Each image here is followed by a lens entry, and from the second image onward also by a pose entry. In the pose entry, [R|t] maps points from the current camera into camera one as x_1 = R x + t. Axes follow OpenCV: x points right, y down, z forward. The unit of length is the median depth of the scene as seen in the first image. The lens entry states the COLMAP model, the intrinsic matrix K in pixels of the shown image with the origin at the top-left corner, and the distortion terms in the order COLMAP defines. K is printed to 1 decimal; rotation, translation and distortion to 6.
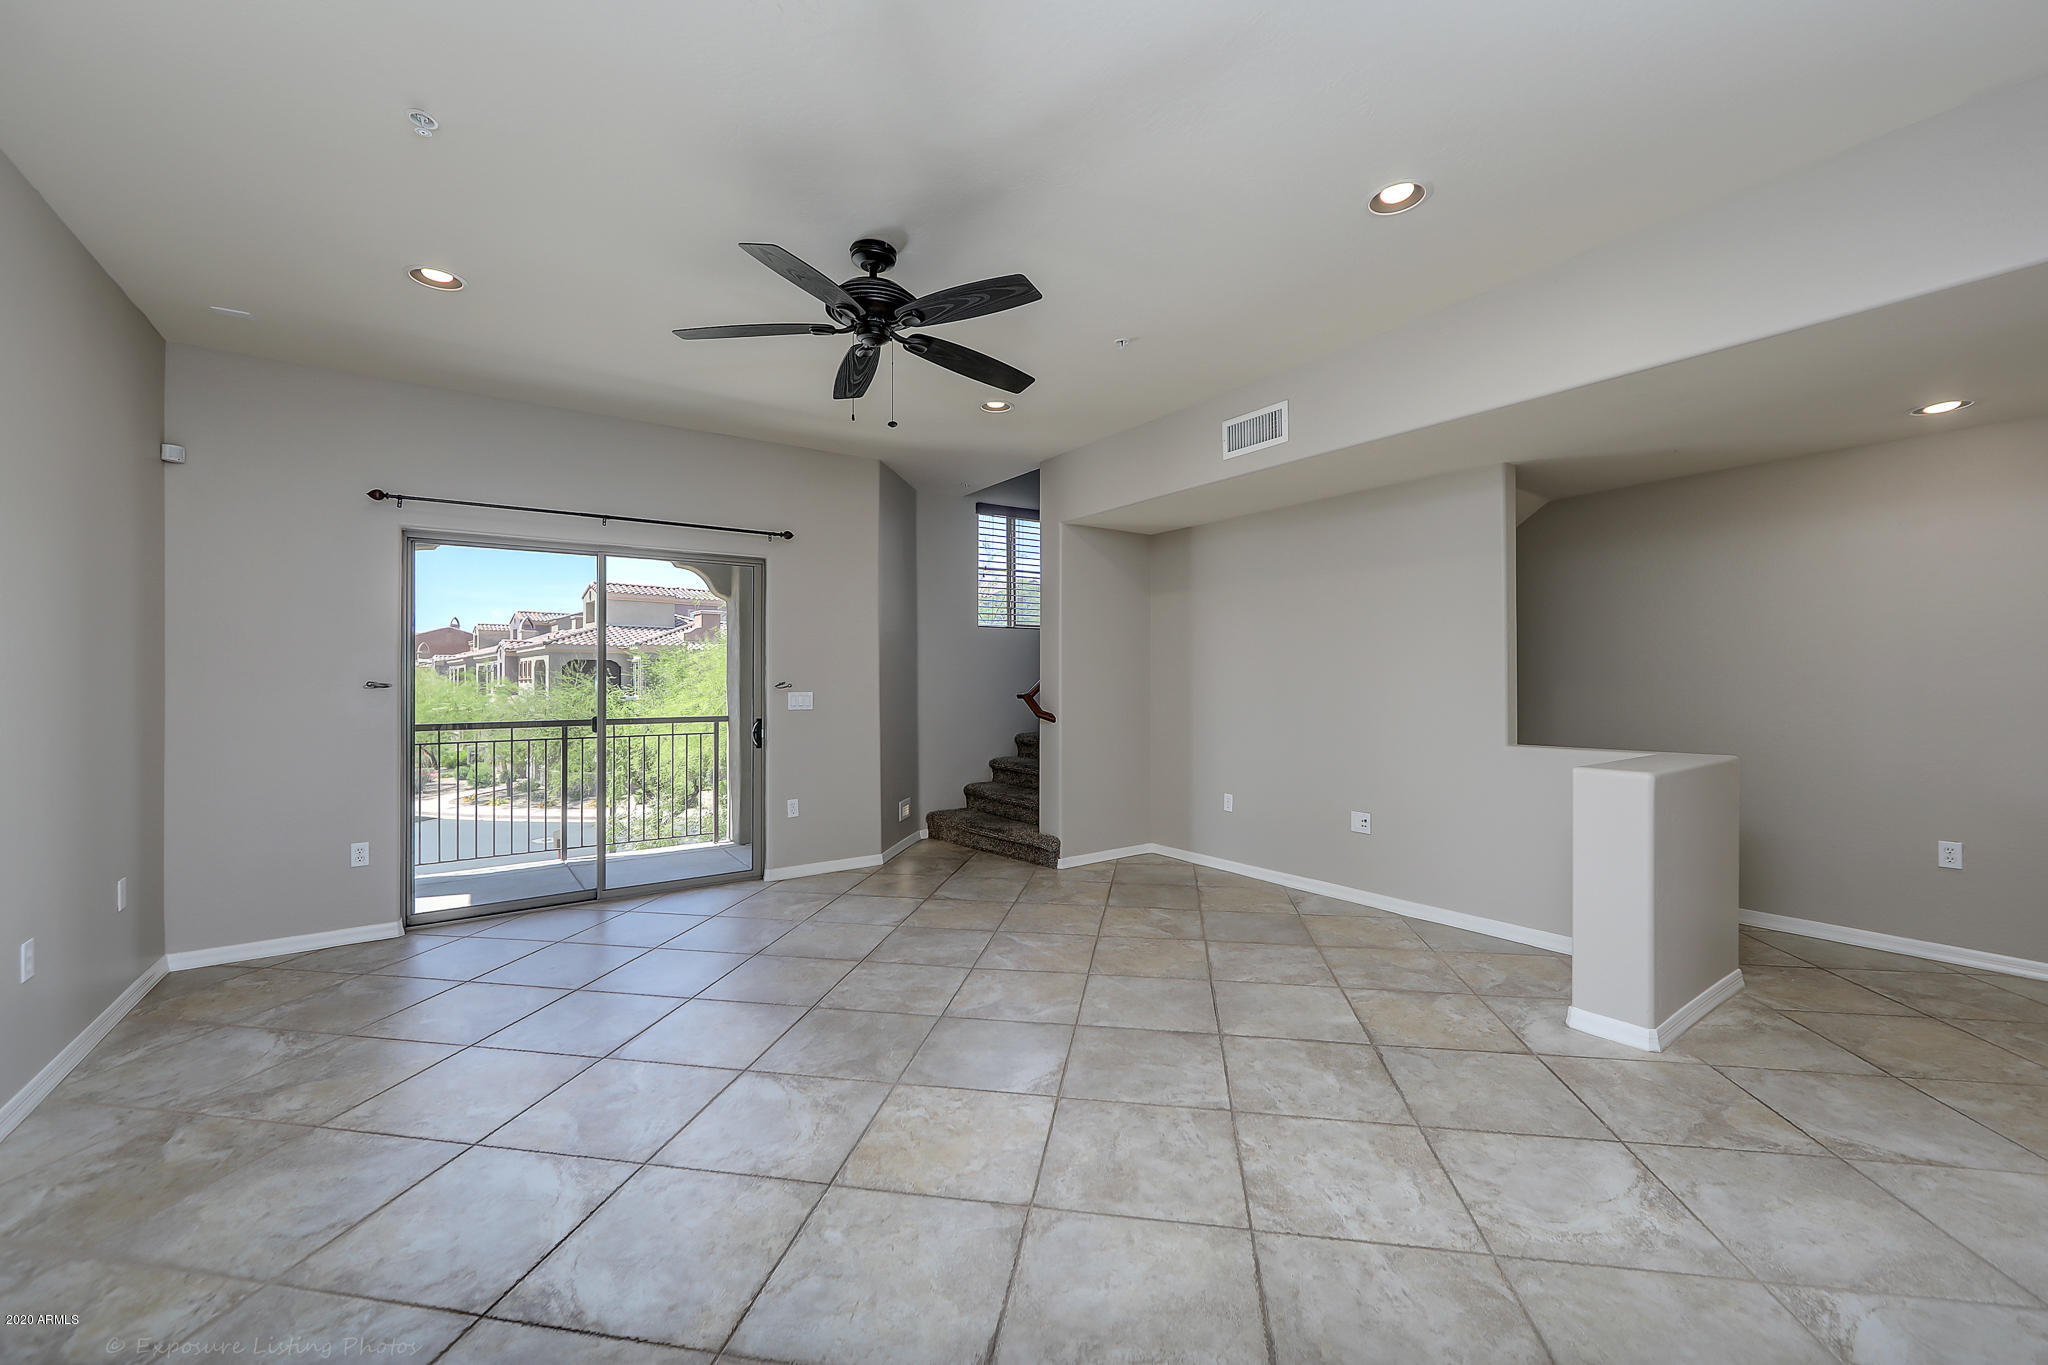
lens RADIAL K [[797.8, 0, 1019.6], [0, 797.8, 683.6], [0, 0, 1]] dist [0.005052, -0.000124]
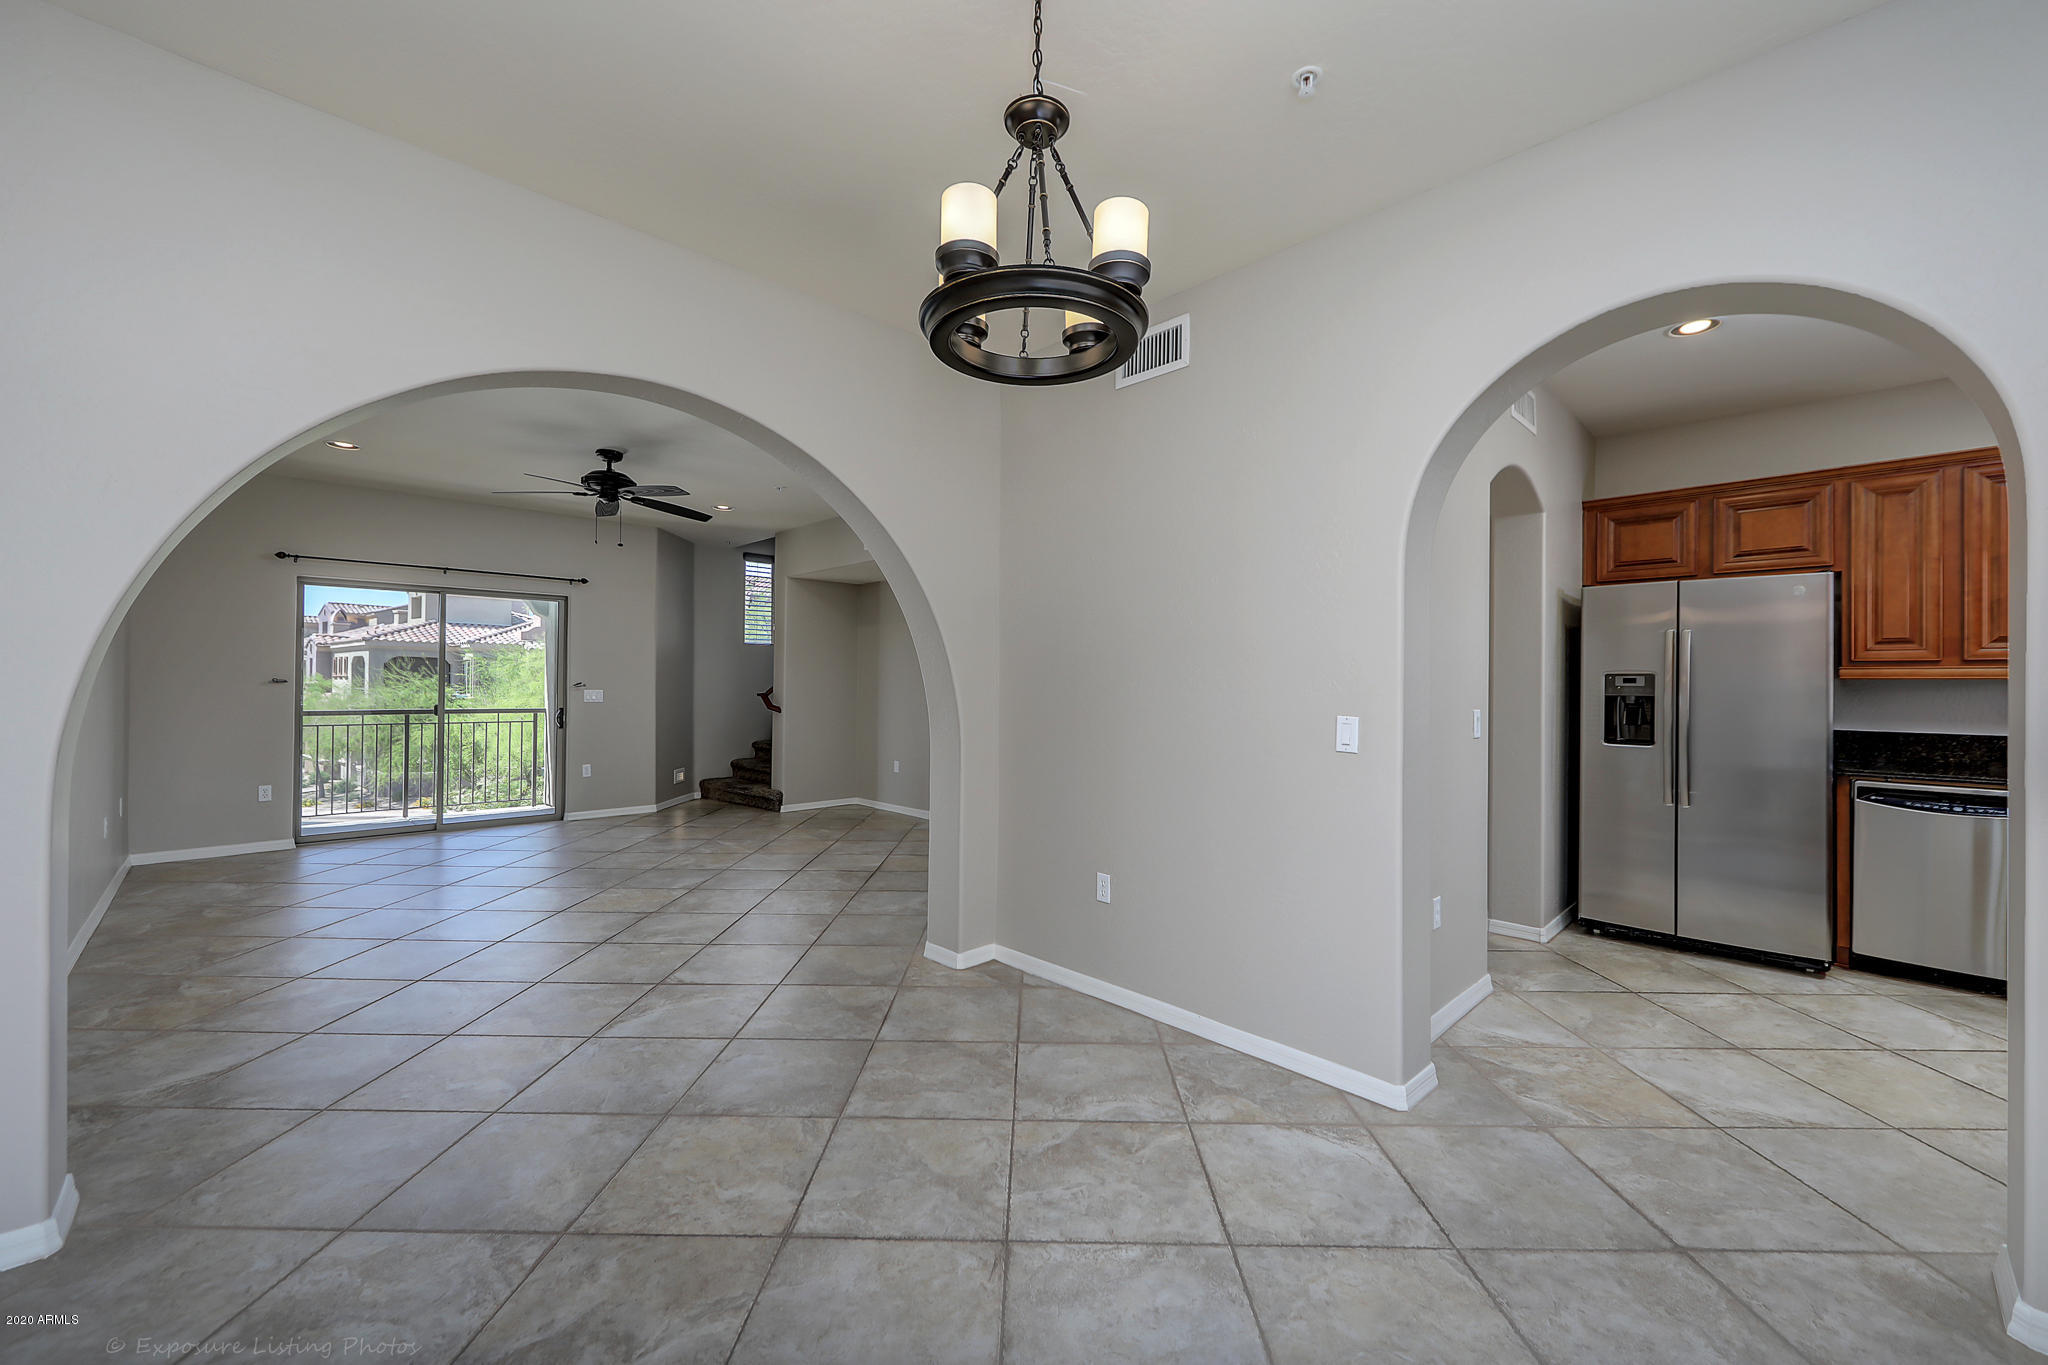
lens RADIAL K [[797.8, 0, 1016.6], [0, 797.8, 689.6], [0, 0, 1]] dist [0.005052, -0.000124]
pose [[0.988121, 0.012237, 0.153187, 0.237751], [-0.012515, 0.999921, 0.000850, -0.000757], [-0.153165, -0.002757, 0.988197, -0.494106]]
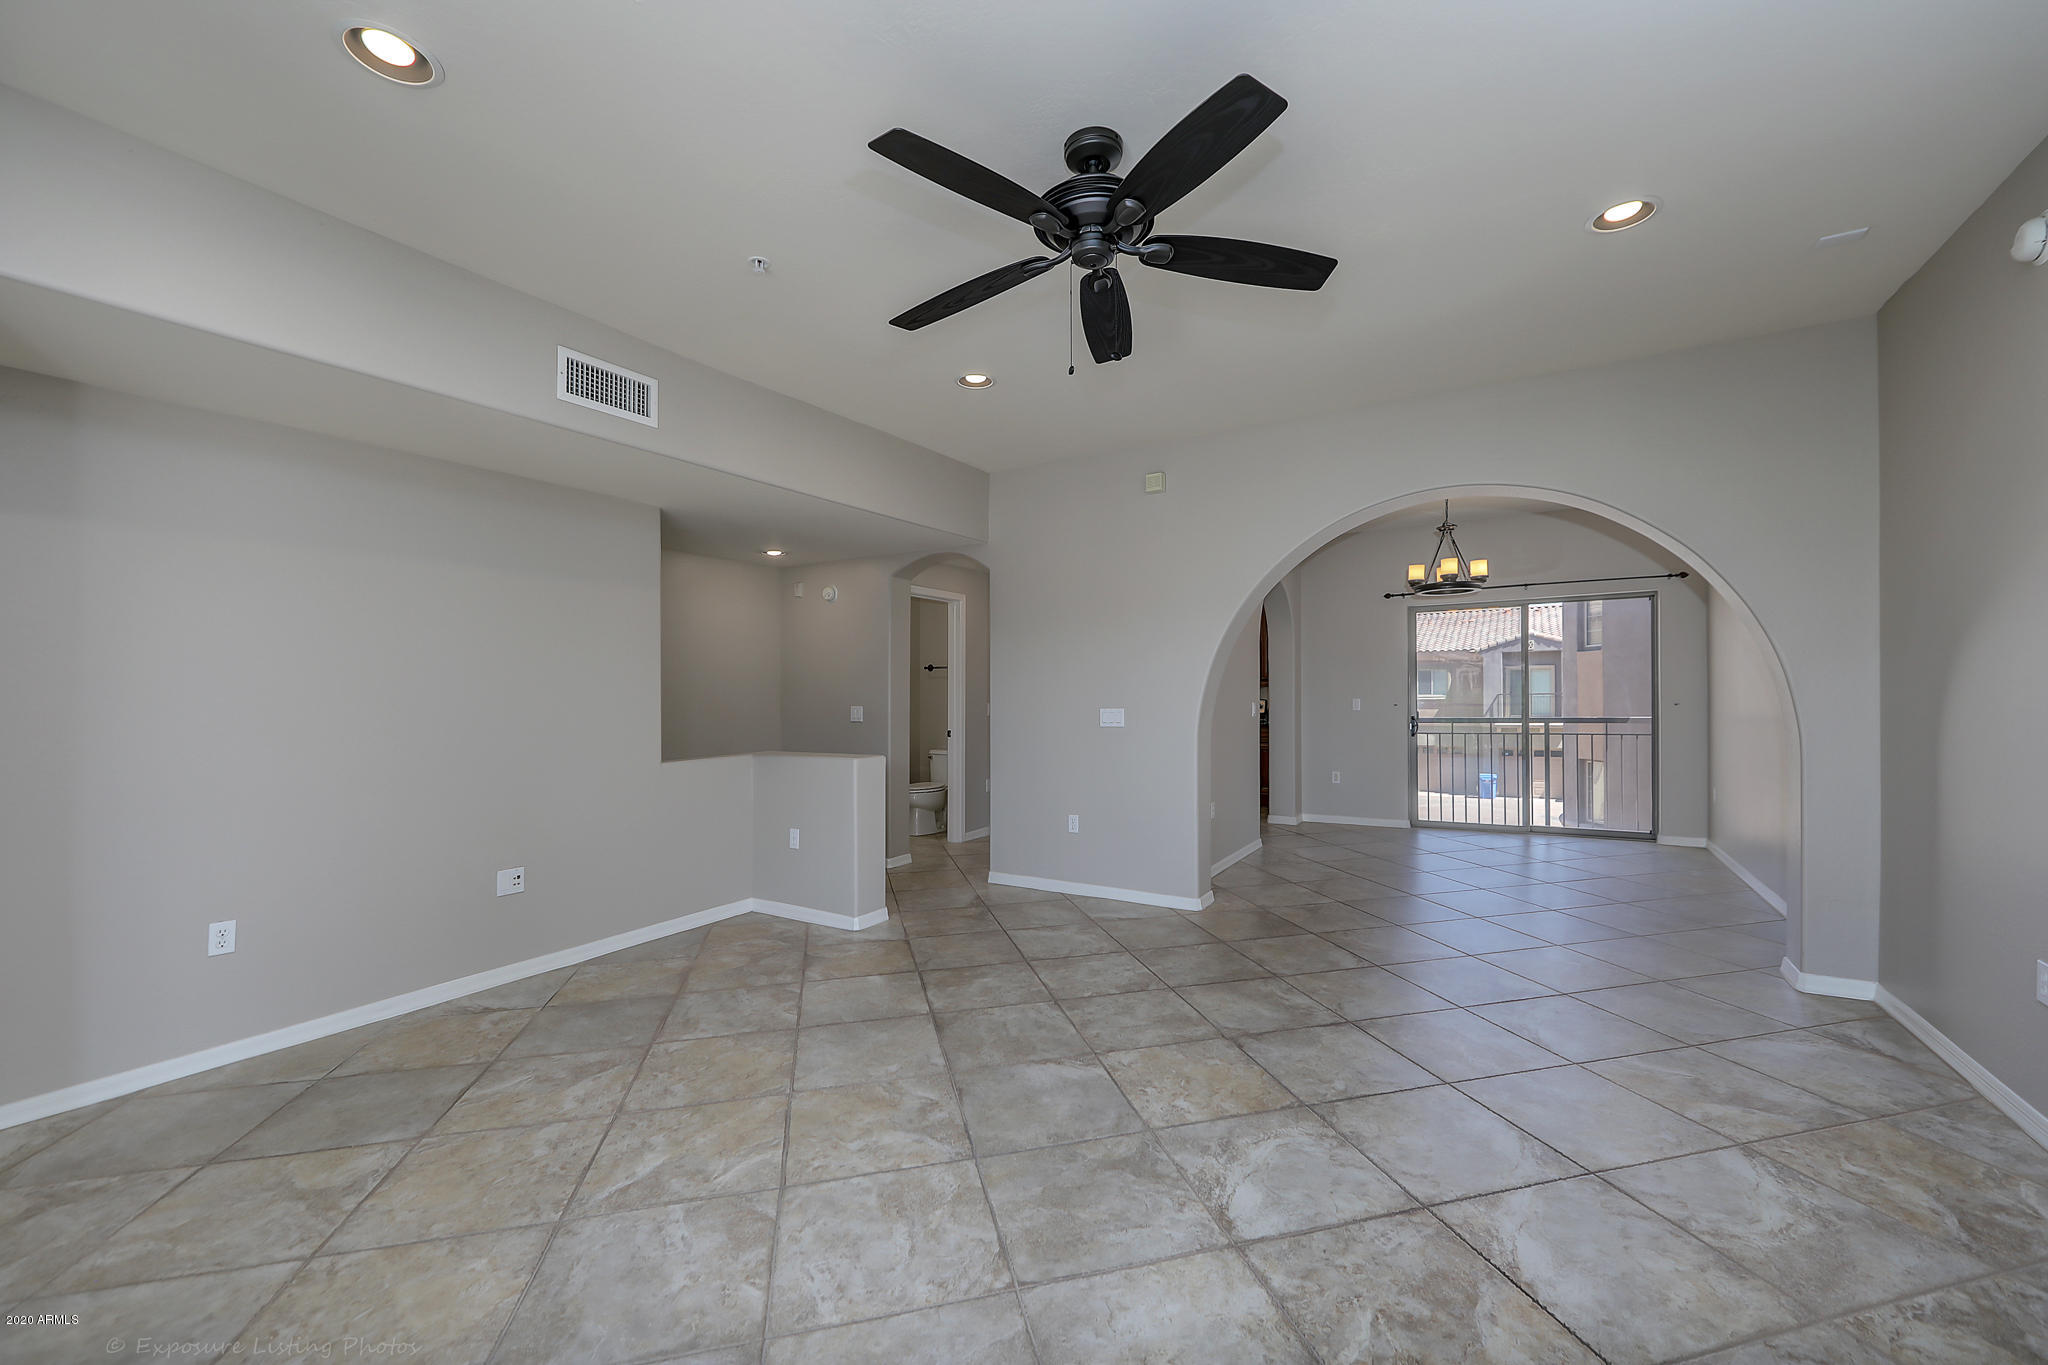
lens RADIAL K [[797.8, 0, 1049.3], [0, 797.8, 689.5], [0, 0, 1]] dist [0.005052, -0.000124]
pose [[-0.412559, 0.016670, 0.910778, -0.432522], [0.020863, 0.999743, -0.008848, -0.001166], [-0.910692, 0.015351, -0.412801, 0.669113]]
